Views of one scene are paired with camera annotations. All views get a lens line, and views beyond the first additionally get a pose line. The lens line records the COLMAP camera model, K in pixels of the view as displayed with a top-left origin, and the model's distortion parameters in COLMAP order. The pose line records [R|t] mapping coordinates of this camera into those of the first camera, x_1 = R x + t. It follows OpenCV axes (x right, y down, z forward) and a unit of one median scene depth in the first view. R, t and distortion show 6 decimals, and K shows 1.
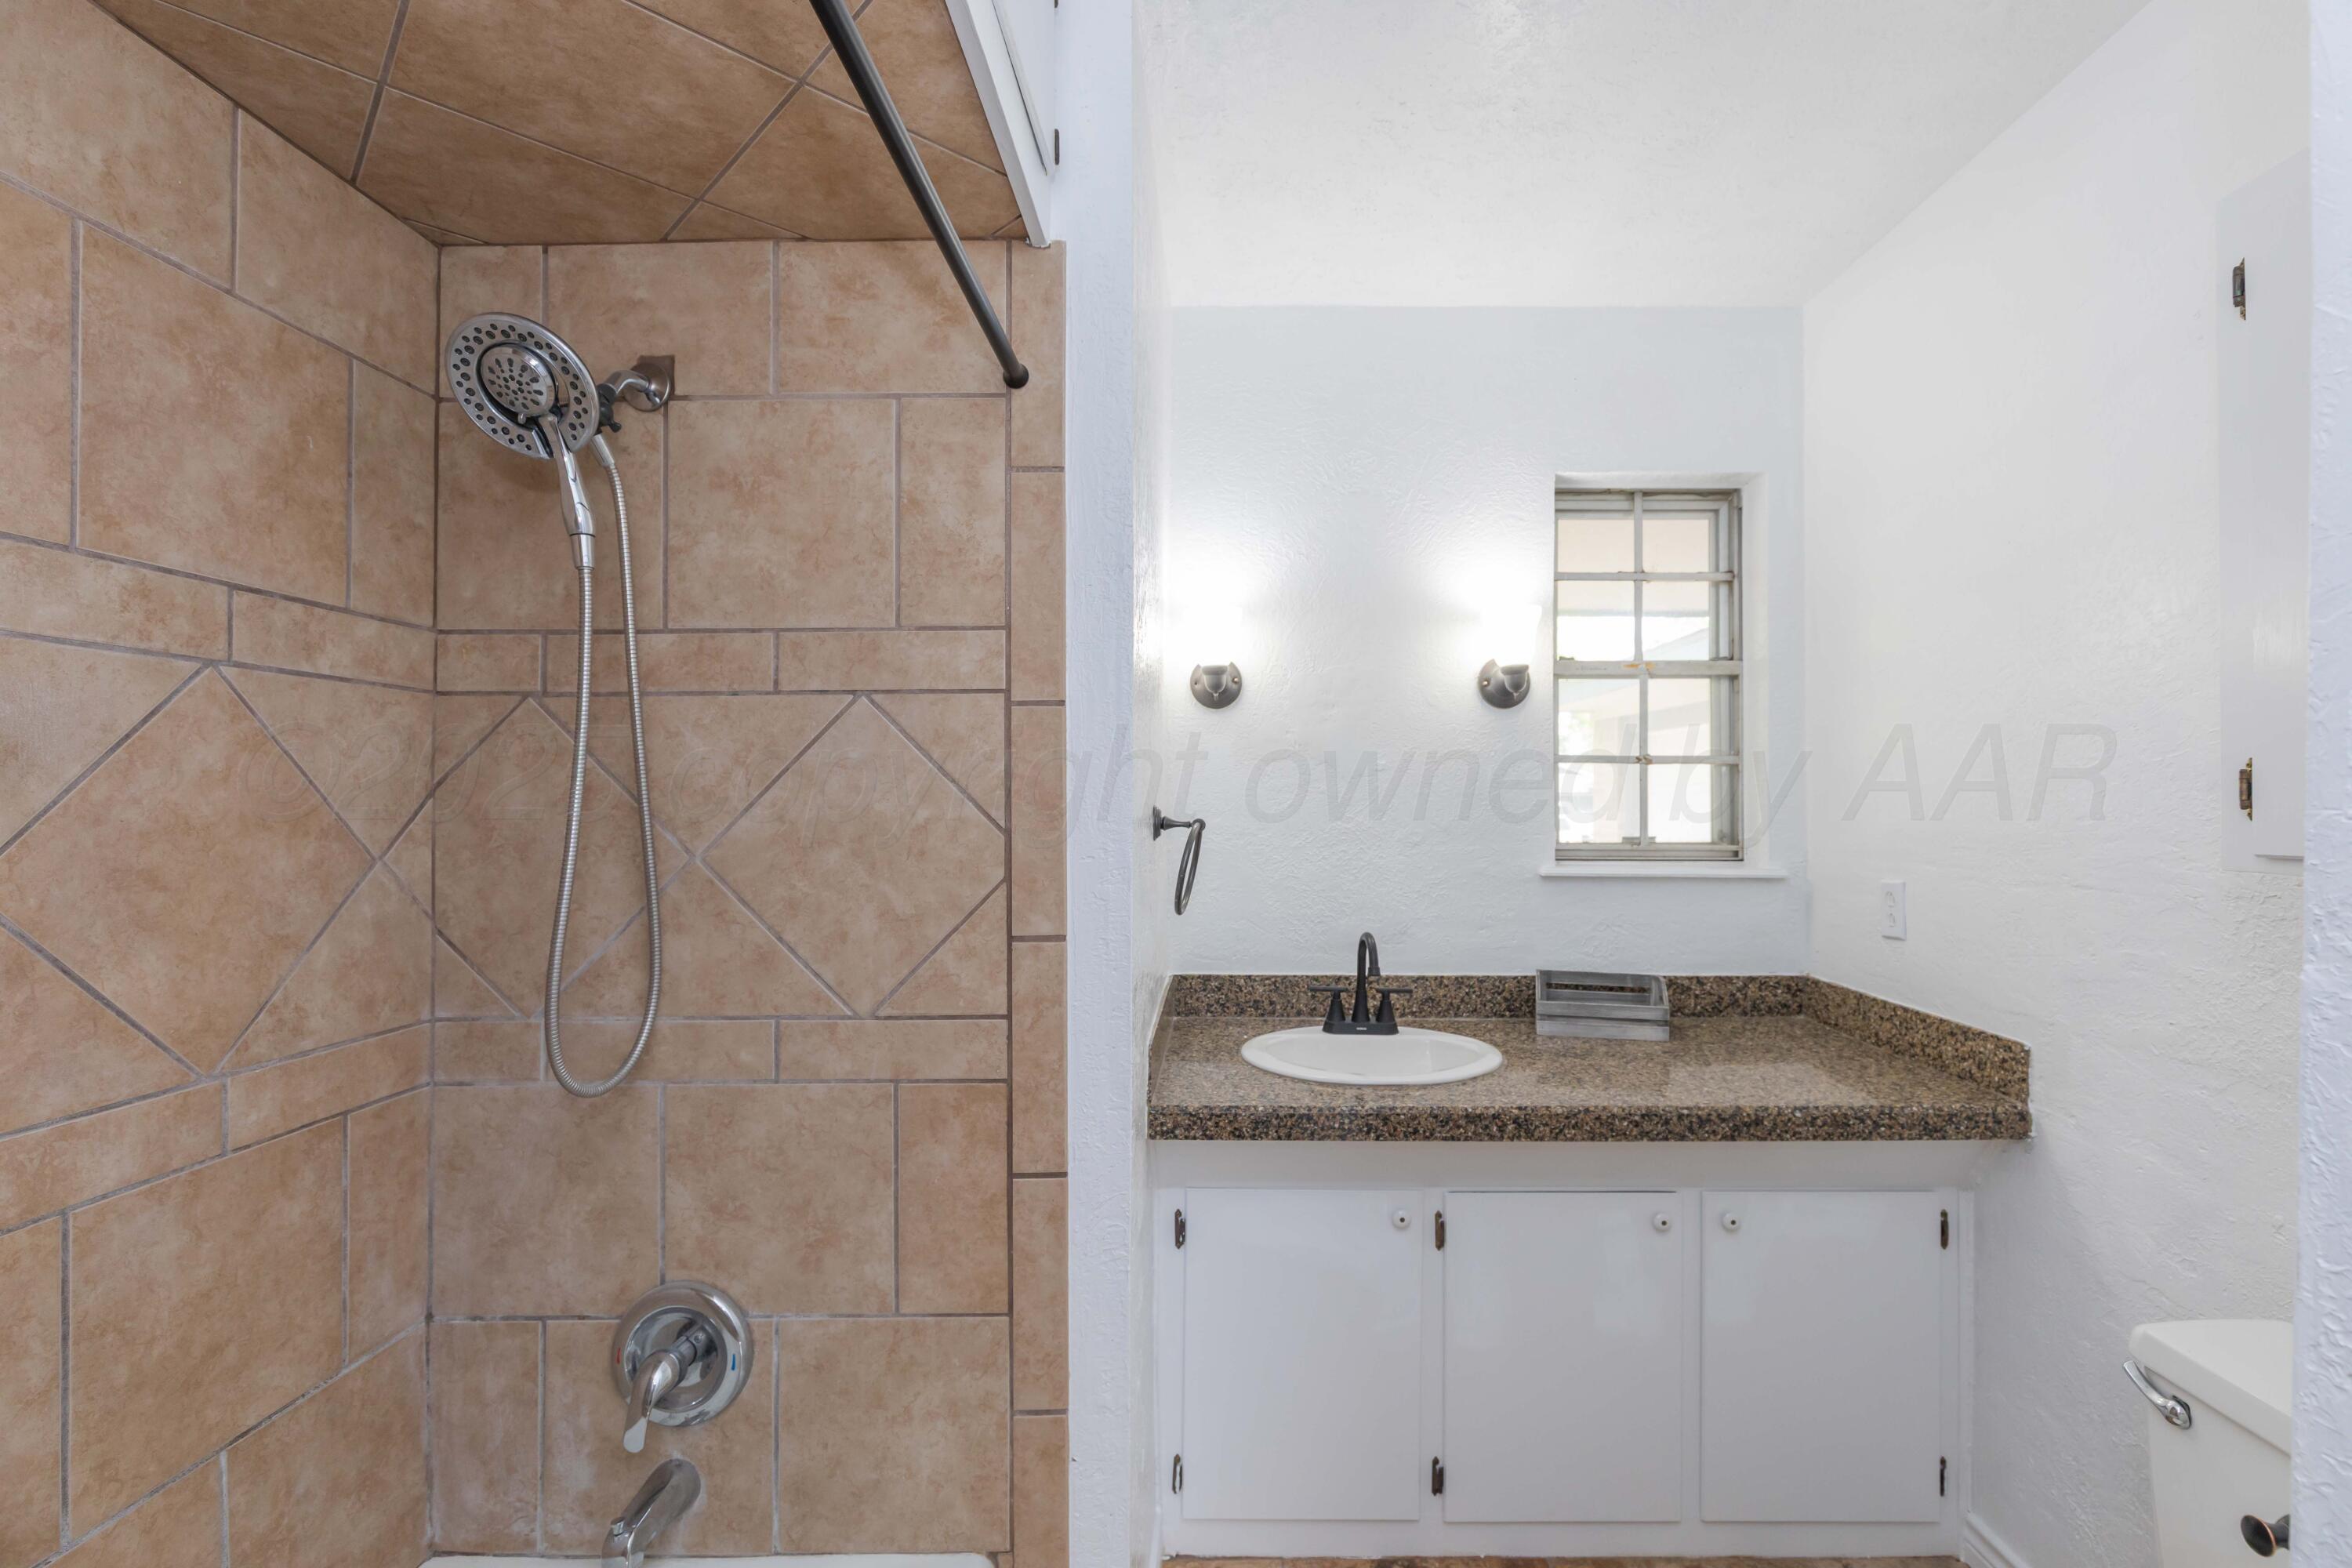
lens RADIAL K [[1100.8, 0, 1195.7], [0, 1100.8, 811.6], [0, 0, 1]] dist [-0.000979, -0.000618]
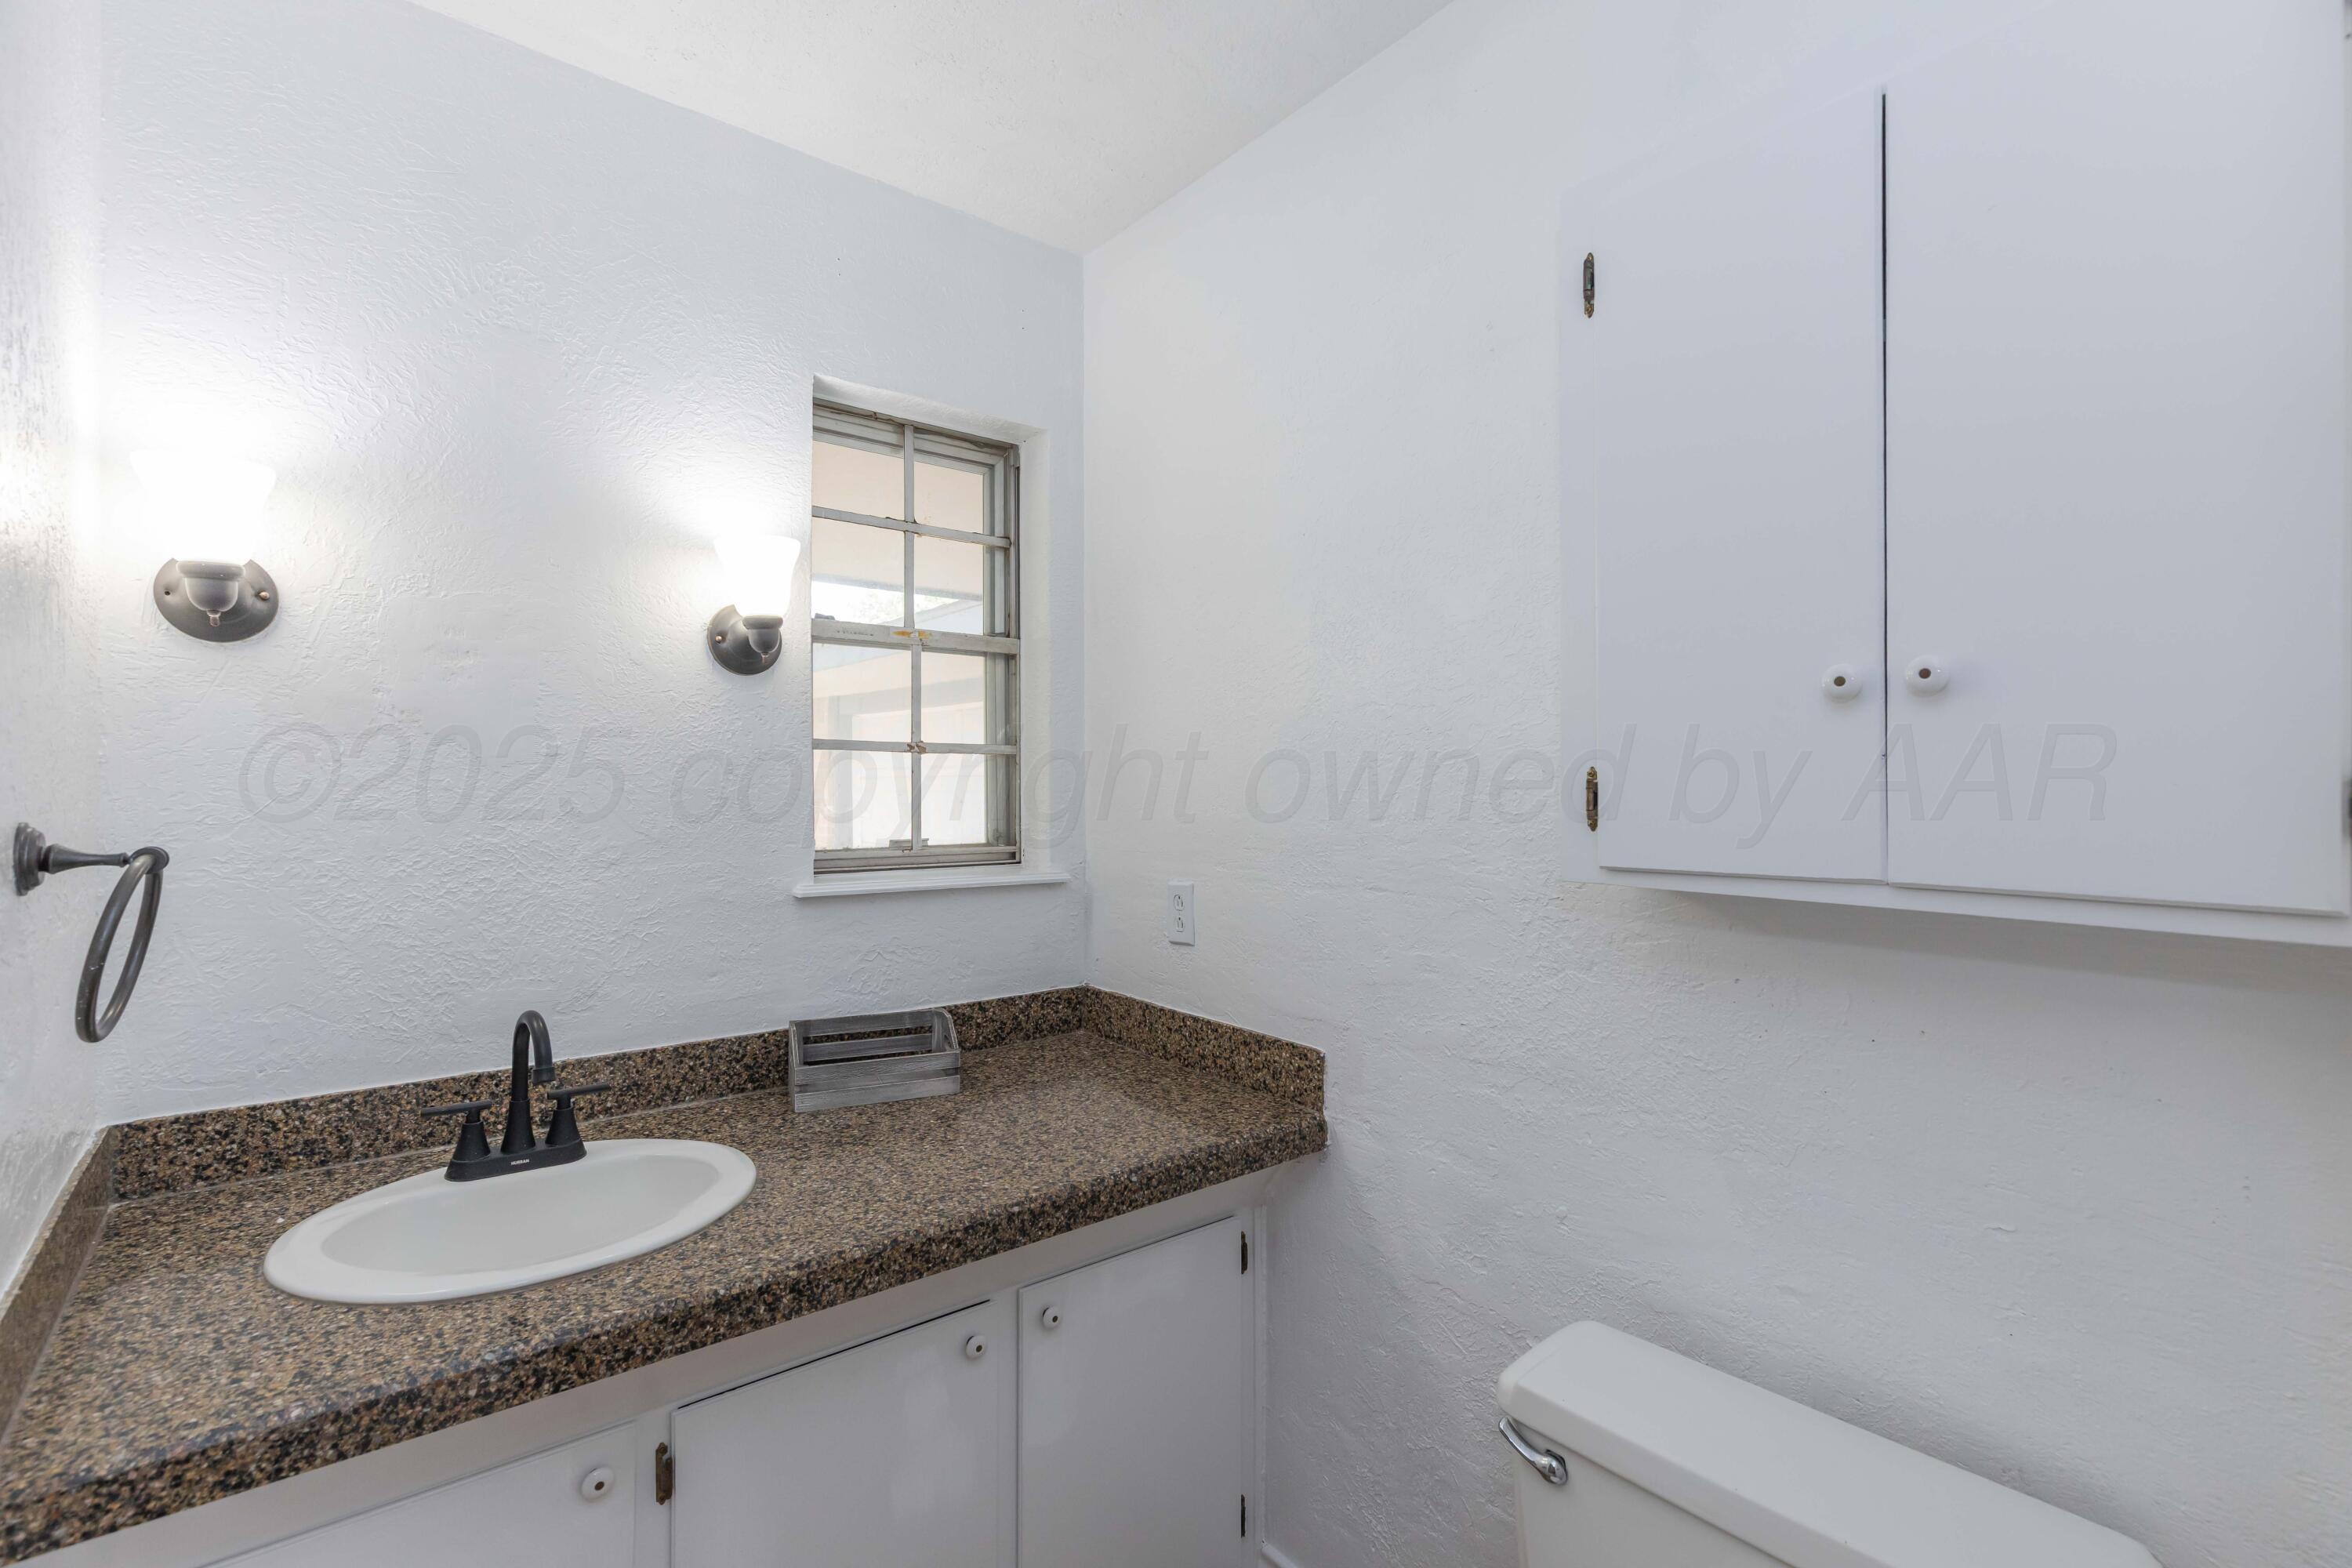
lens RADIAL K [[1056.4, 0, 1189.3], [0, 1056.4, 778.4], [0, 0, 1]] dist [0.004859, -0.000637]
pose [[0.750740, 0.001611, 0.660596, 0.036185], [0.004893, 0.999956, -0.007999, -0.017517], [-0.660579, 0.009237, 0.750699, 0.281519]]
